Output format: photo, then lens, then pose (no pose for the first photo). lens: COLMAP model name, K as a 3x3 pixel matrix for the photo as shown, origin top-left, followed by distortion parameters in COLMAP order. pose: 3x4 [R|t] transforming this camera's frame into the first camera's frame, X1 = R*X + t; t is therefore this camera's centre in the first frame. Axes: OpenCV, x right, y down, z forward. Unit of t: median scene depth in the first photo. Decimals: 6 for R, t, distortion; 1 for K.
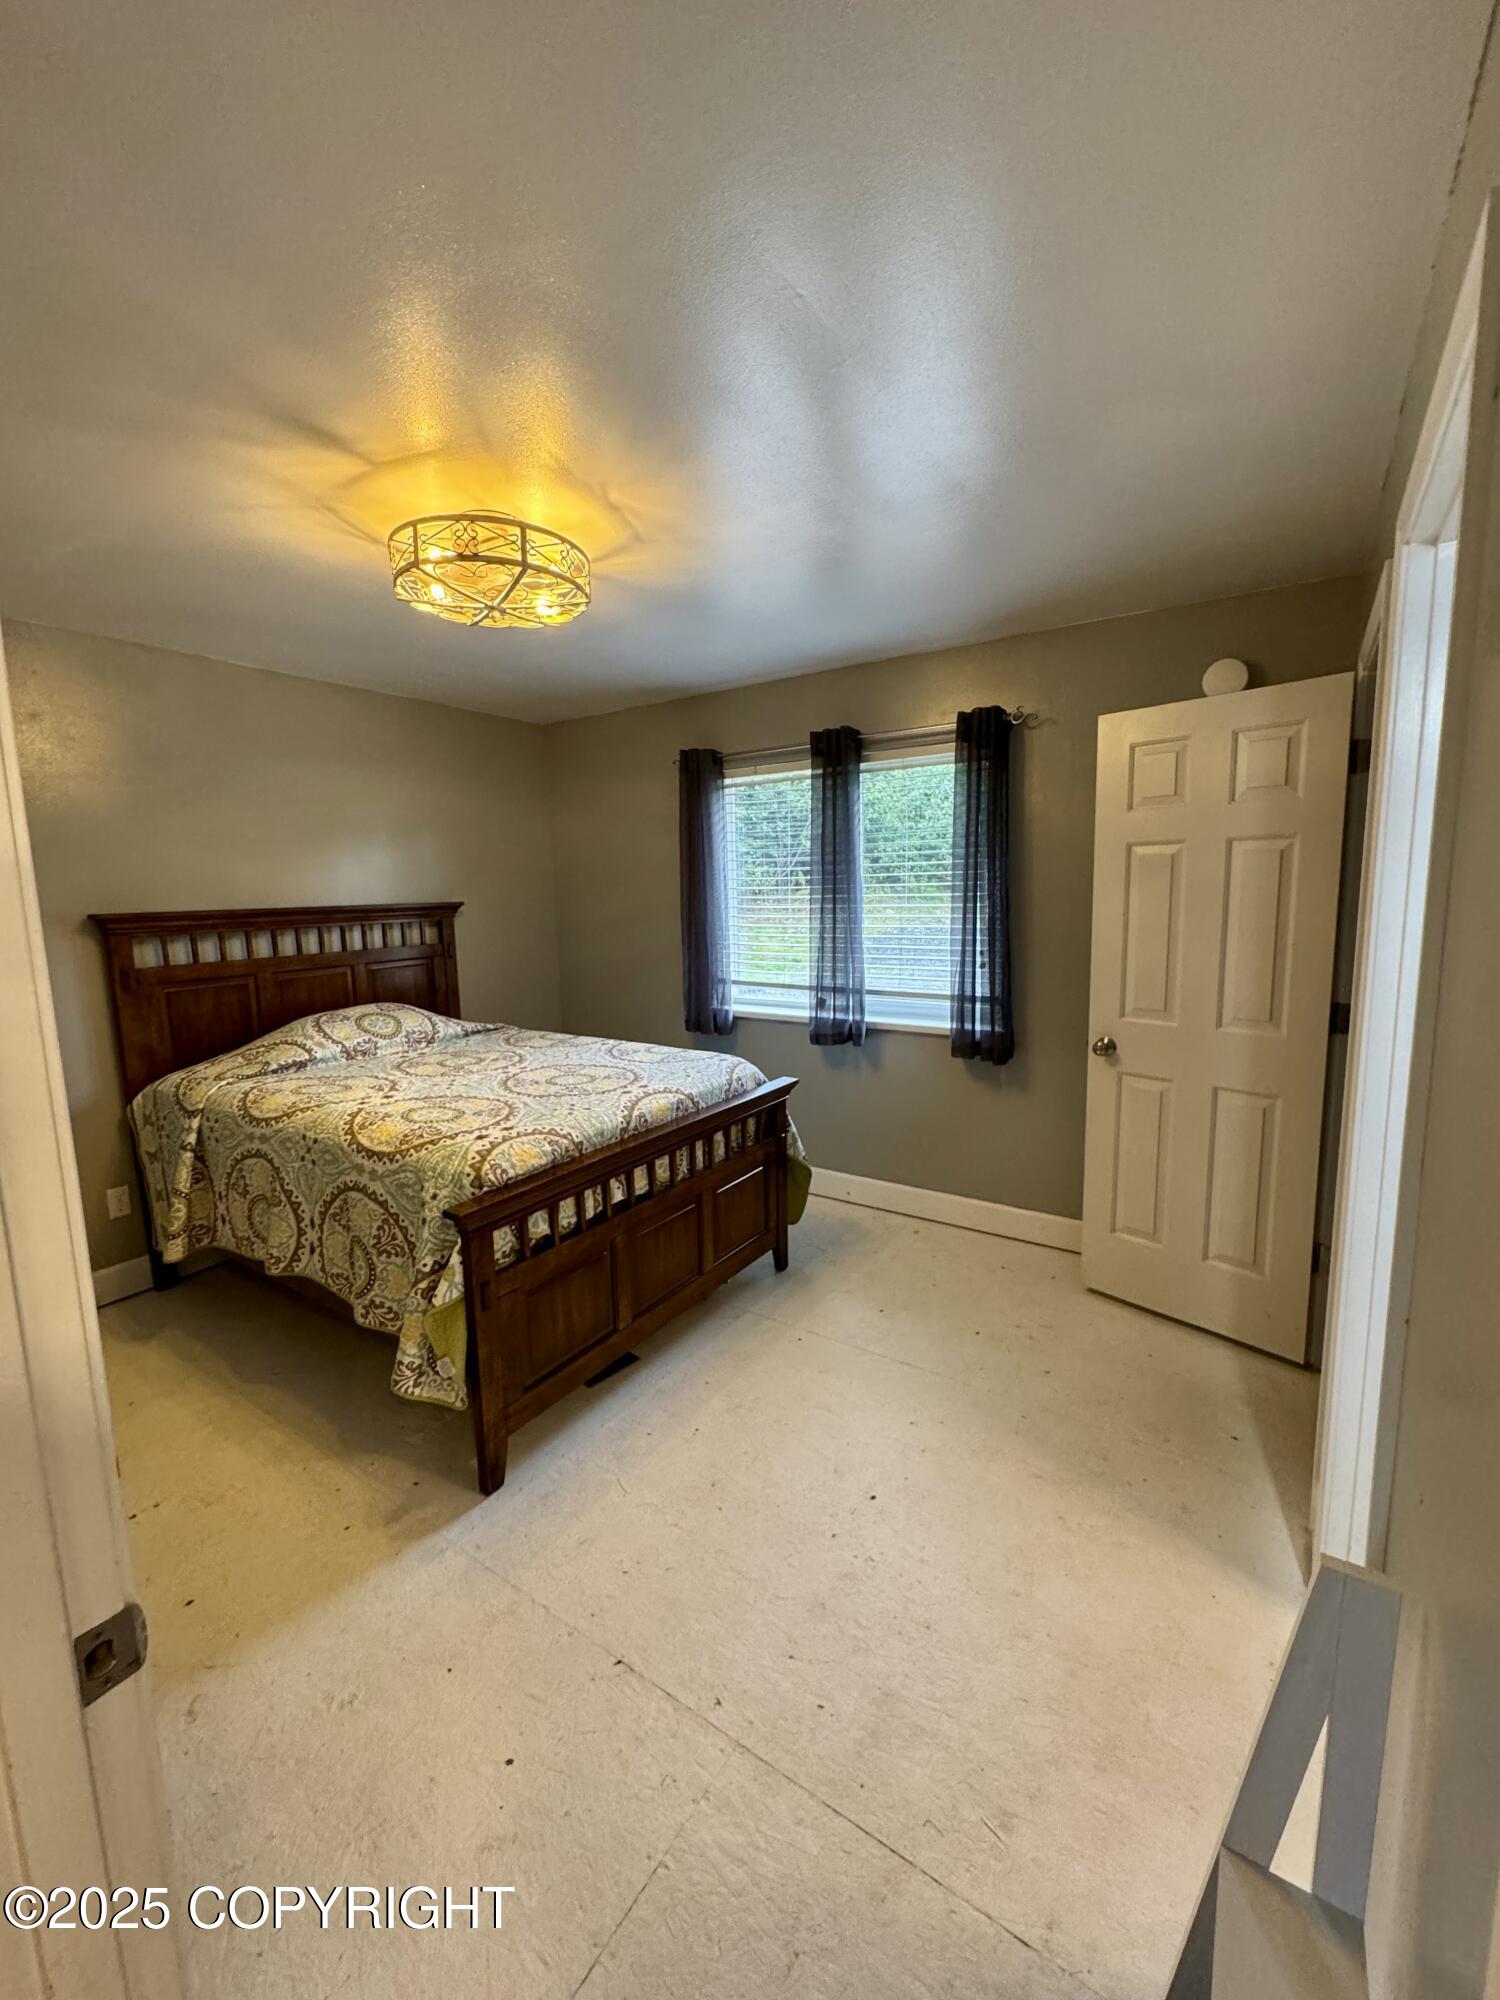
lens RADIAL K [[810.8, 0, 747.1], [0, 810.8, 997.5], [0, 0, 1]] dist [0.004624, 0.001015]
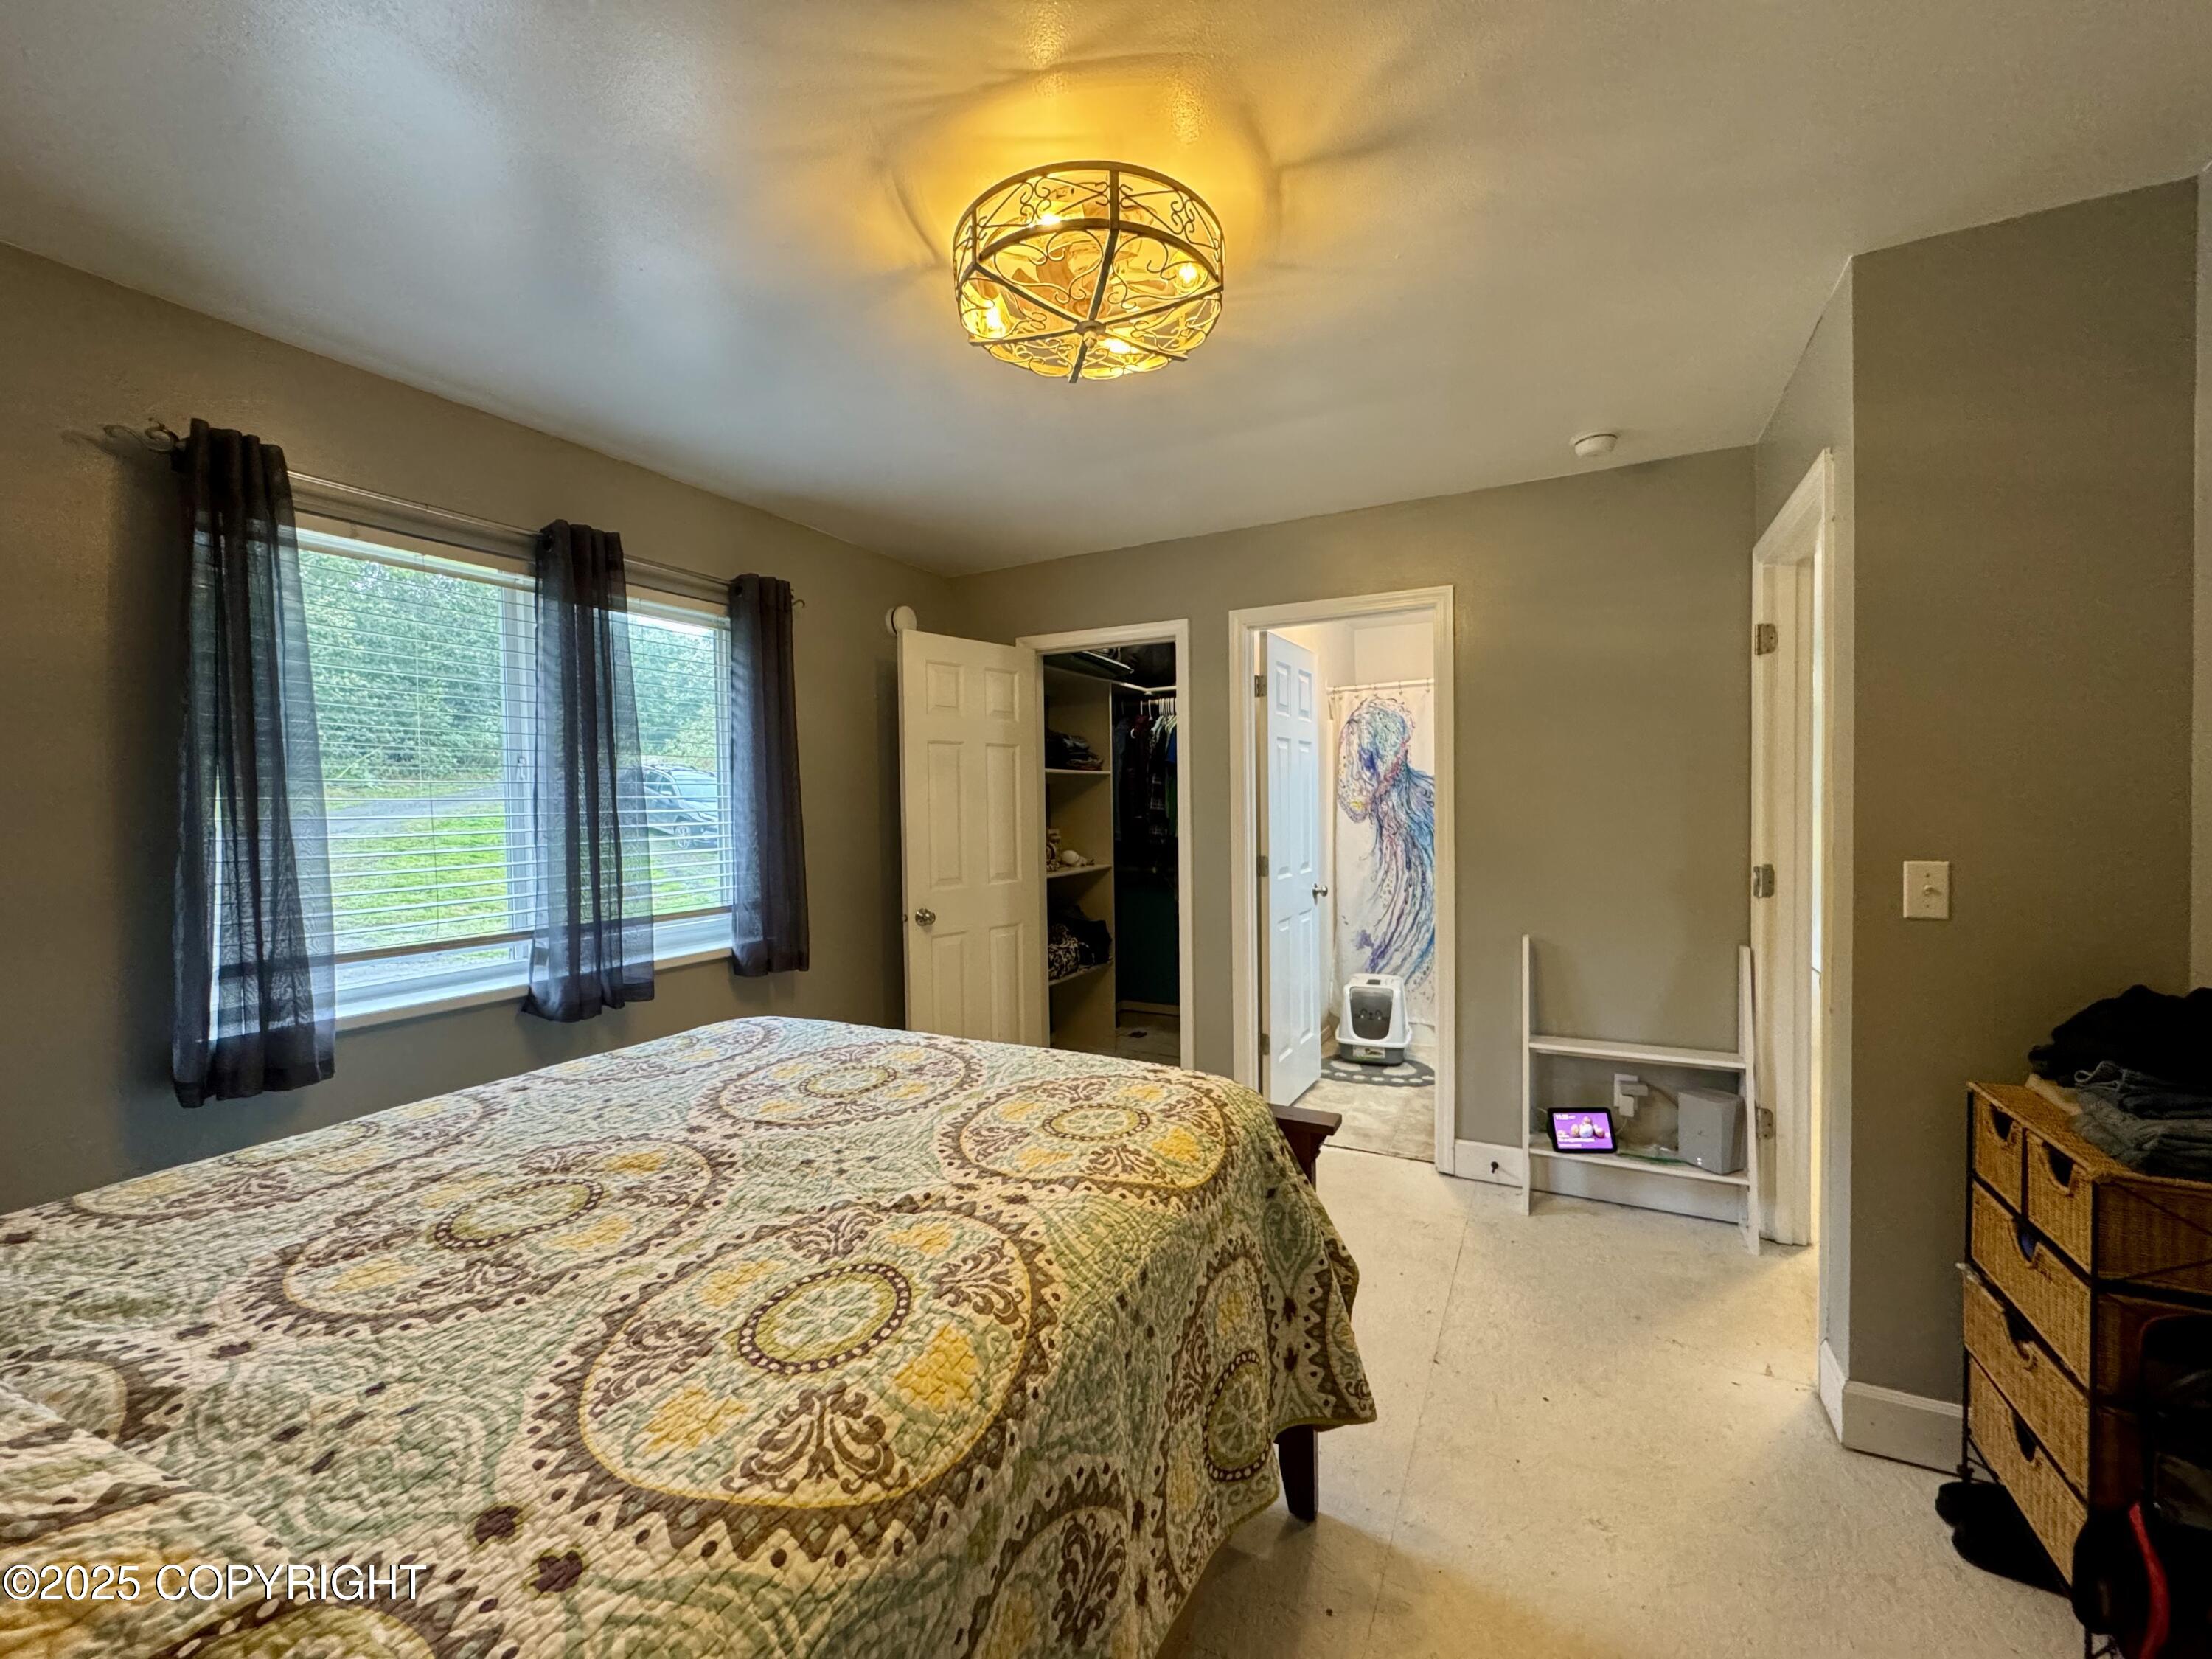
lens RADIAL K [[896.7, 0, 1104.6], [0, 896.7, 827.5], [0, 0, 1]] dist [0.004624, 0.001015]
pose [[-0.119399, -0.005135, 0.992833, -0.677412], [0.154005, 0.987787, 0.023630, -0.043691], [-0.980829, 0.155723, -0.117150, 0.714306]]
